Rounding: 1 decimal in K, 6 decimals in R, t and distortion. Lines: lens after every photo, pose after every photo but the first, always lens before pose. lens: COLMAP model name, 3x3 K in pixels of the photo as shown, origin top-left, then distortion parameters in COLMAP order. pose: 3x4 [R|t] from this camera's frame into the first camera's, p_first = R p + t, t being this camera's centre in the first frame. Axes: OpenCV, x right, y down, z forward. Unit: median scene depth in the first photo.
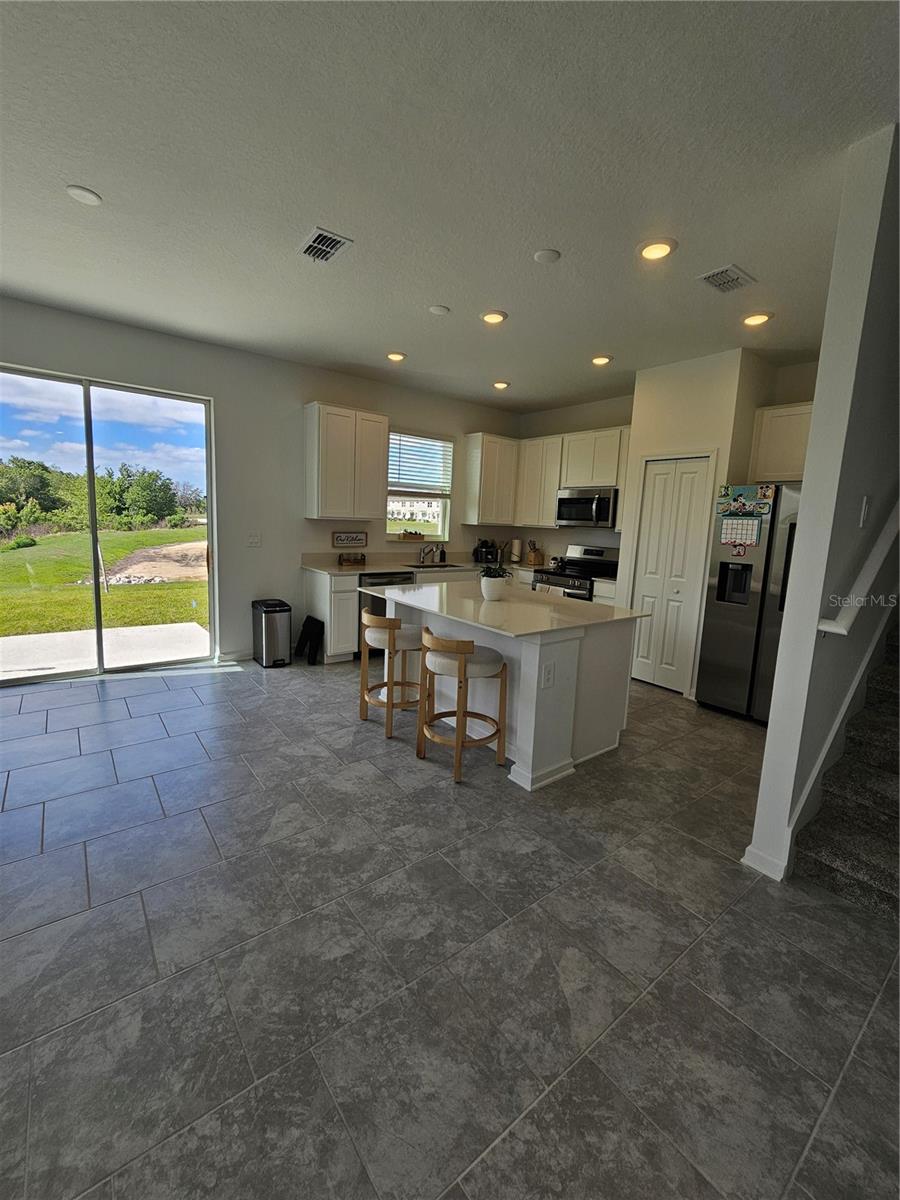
lens RADIAL K [[492.4, 0, 454.7], [0, 492.4, 584.4], [0, 0, 1]] dist [-0.000744, -0.000164]
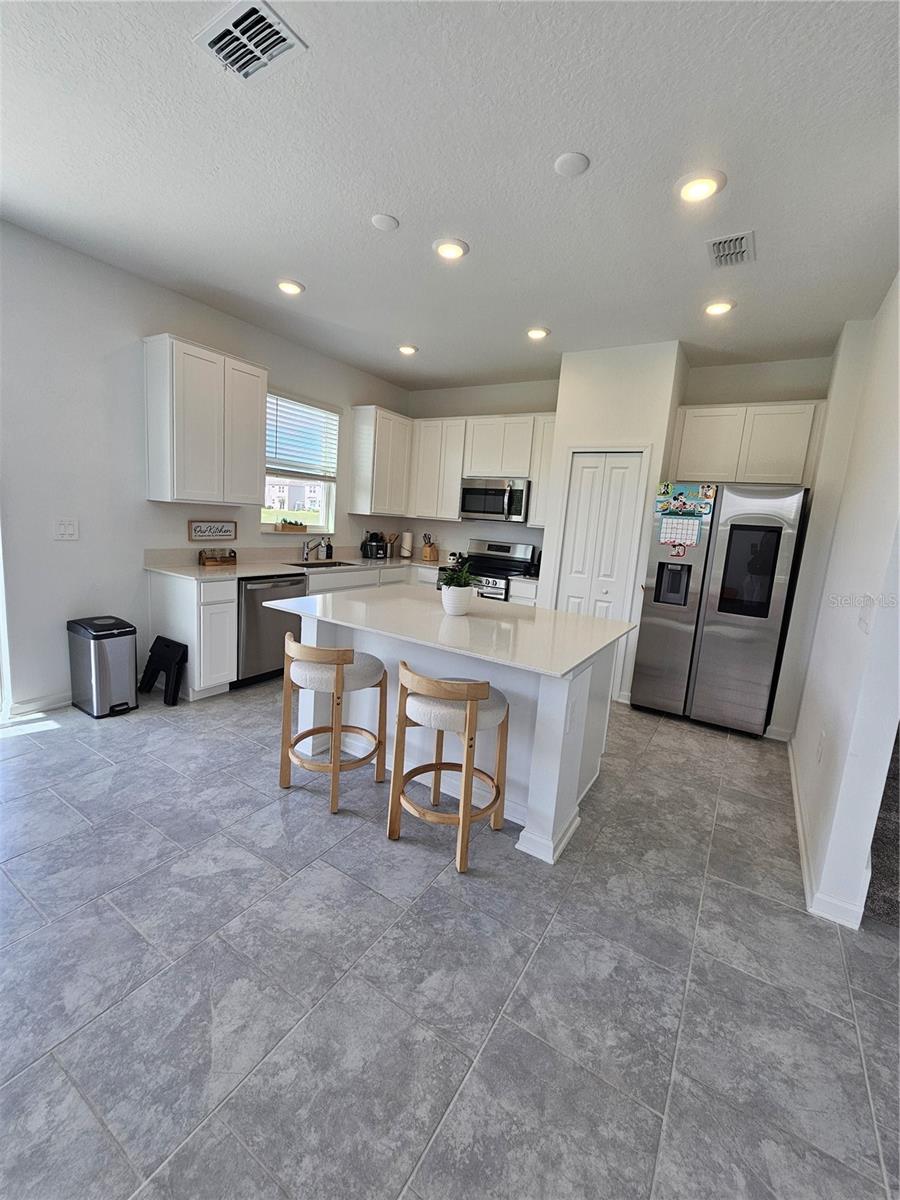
lens RADIAL K [[489.6, 0, 457.0], [0, 489.6, 591.8], [0, 0, 1]] dist [-0.002197, -0.000487]
pose [[0.939121, -0.027366, 0.342496, -0.142722], [0.013847, 0.999028, 0.041856, -0.028170], [-0.343309, -0.034565, 0.938586, 0.194829]]
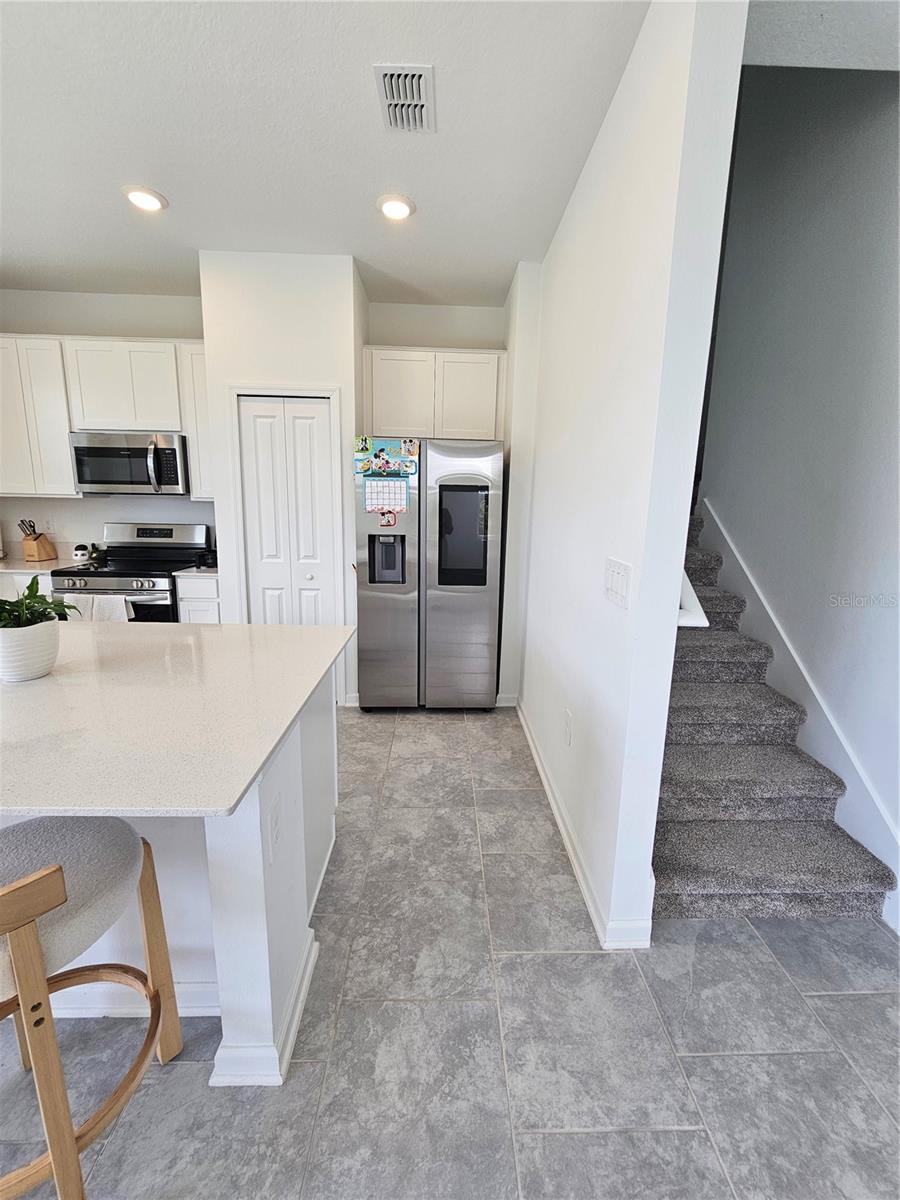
lens RADIAL K [[489.6, 0, 457.0], [0, 489.6, 591.8], [0, 0, 1]] dist [-0.002197, -0.000487]
pose [[0.592219, -0.178173, 0.785831, -0.014085], [0.110431, 0.983991, 0.139879, -0.042674], [-0.798174, 0.003941, 0.602414, 0.347089]]
